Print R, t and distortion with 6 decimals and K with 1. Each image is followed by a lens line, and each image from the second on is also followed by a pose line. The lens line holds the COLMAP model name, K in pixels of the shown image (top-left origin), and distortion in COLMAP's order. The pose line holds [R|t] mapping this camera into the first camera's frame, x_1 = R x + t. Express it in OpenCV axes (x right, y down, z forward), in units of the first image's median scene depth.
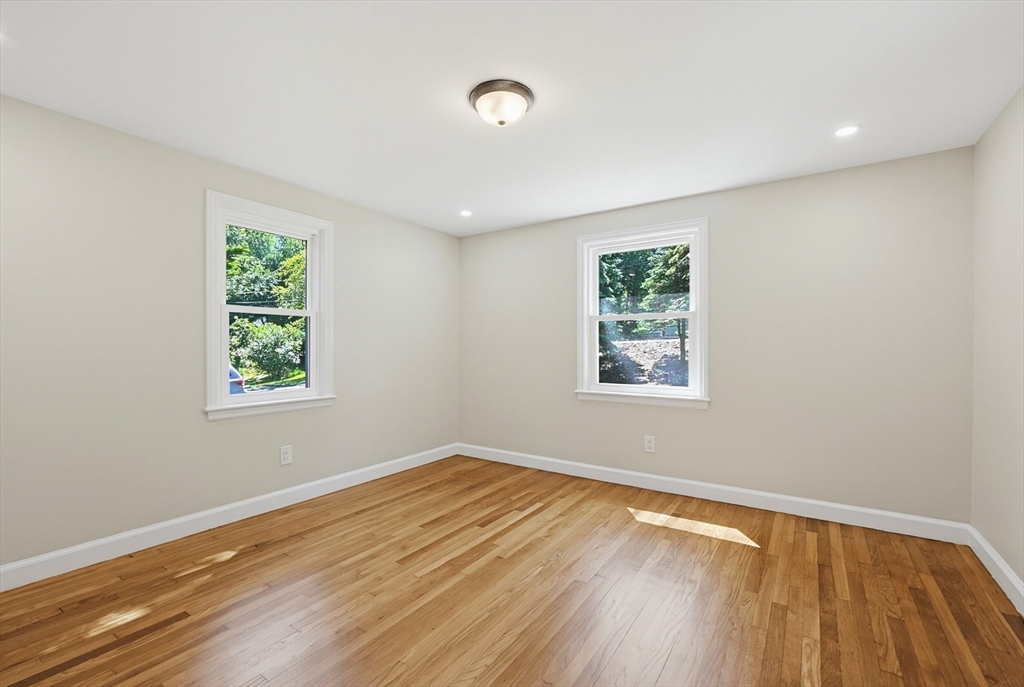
lens RADIAL K [[437.6, 0, 523.6], [0, 437.6, 343.3], [0, 0, 1]] dist [-0.001040, 0.000027]
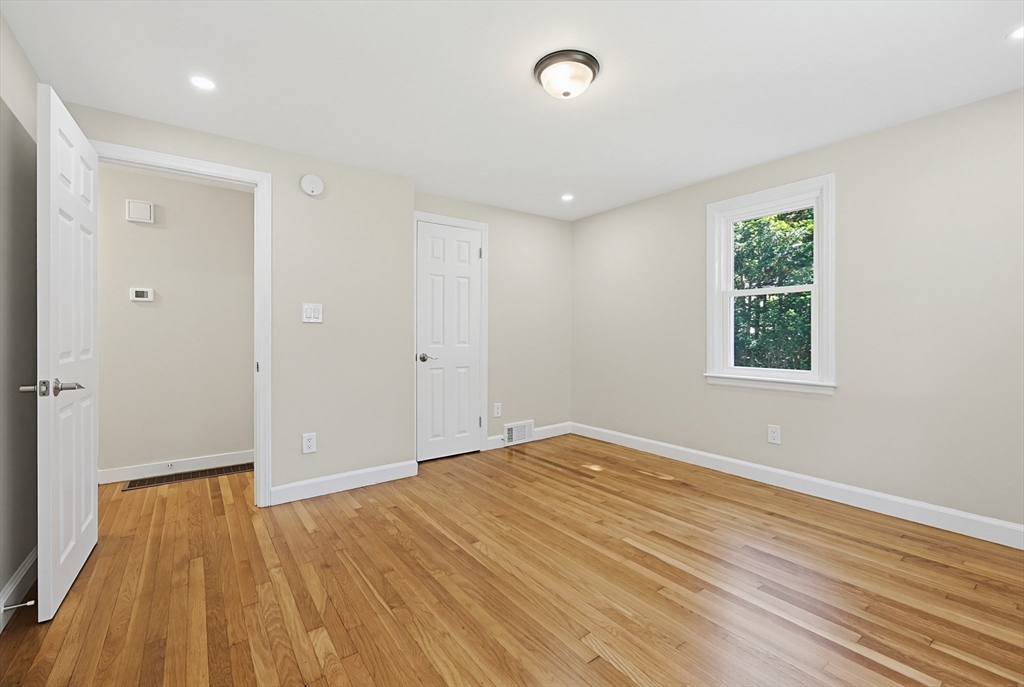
lens RADIAL K [[437.6, 0, 523.6], [0, 437.6, 343.3], [0, 0, 1]] dist [-0.001040, 0.000027]
pose [[-0.329899, 0.019090, -0.943823, 0.688320], [0.007168, 0.999817, 0.017717, 0.029550], [0.943989, -0.000921, -0.329976, 0.925894]]
